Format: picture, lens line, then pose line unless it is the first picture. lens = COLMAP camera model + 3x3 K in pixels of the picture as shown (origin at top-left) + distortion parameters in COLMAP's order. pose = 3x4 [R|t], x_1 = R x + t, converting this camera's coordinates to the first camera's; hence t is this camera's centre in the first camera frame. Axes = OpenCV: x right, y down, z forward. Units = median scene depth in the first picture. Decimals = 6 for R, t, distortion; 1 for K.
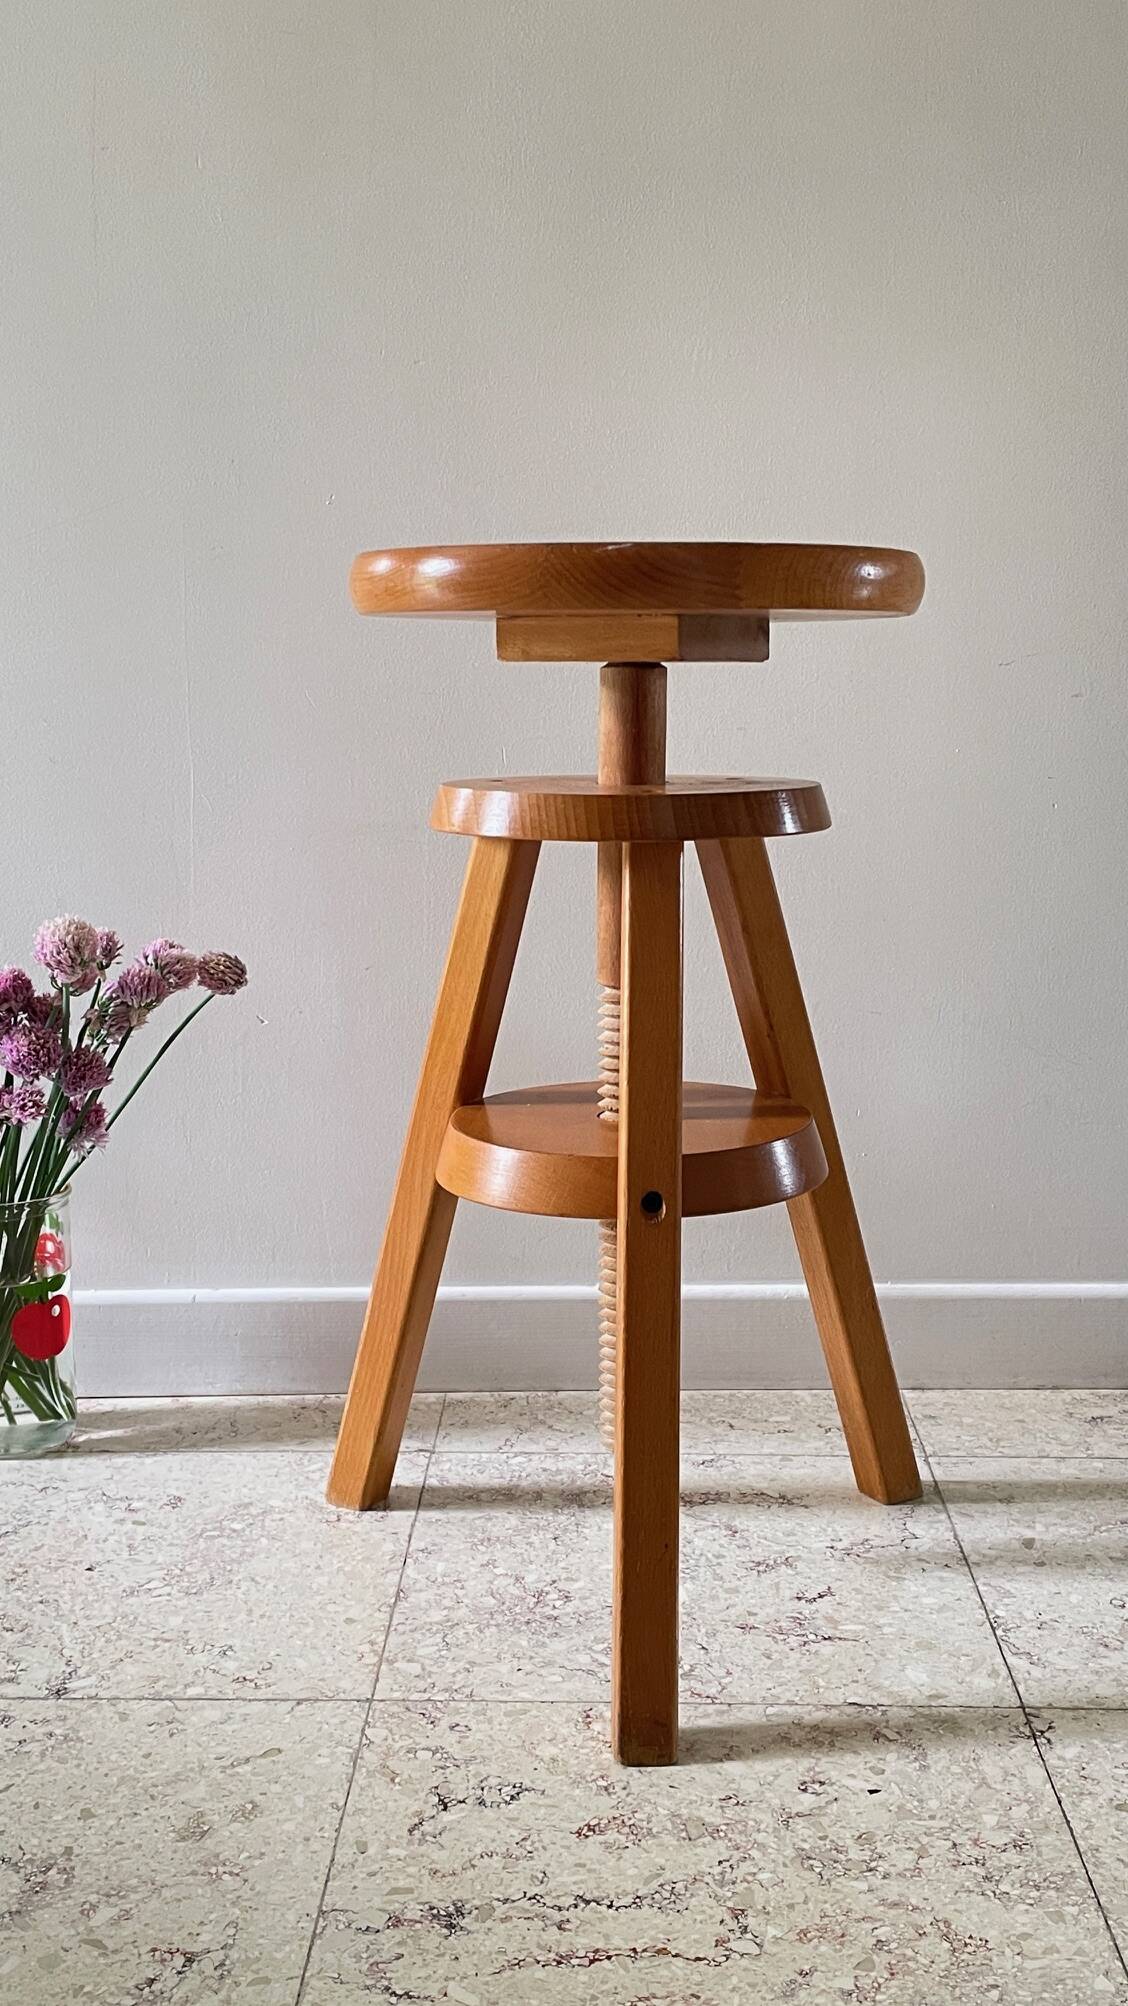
lens RADIAL K [[2118.0, 0, 533.7], [0, 2118.0, 972.6], [0, 0, 1]] dist [0.051880, 0.000000]
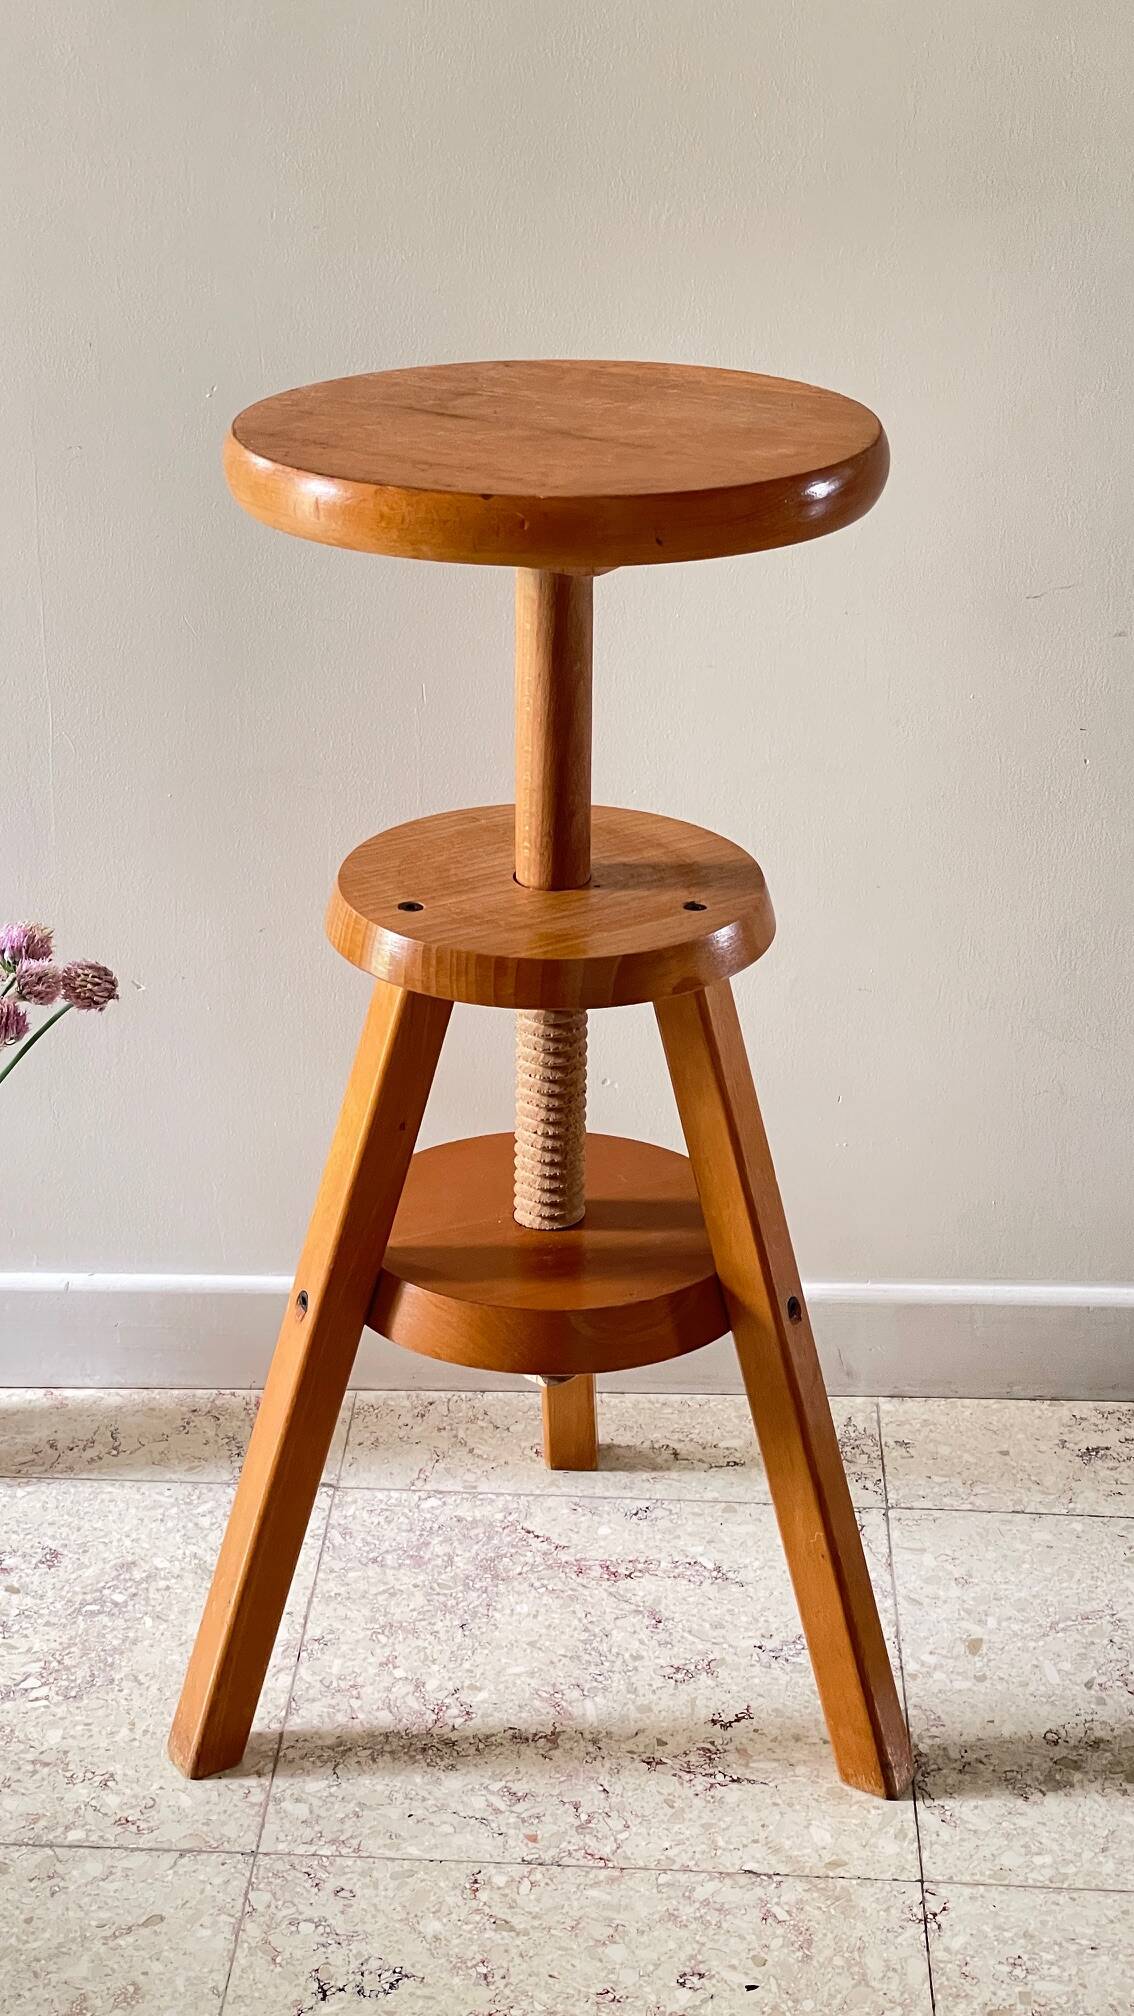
lens RADIAL K [[3187.5, 0, 490.6], [0, 3187.5, 951.8], [0, 0, 1]] dist [0.092522, 0.000000]
pose [[0.999560, 0.016607, -0.024571, 0.059203], [-0.009978, 0.968530, 0.248696, -0.416690], [0.027927, -0.248341, 0.968270, -0.312252]]
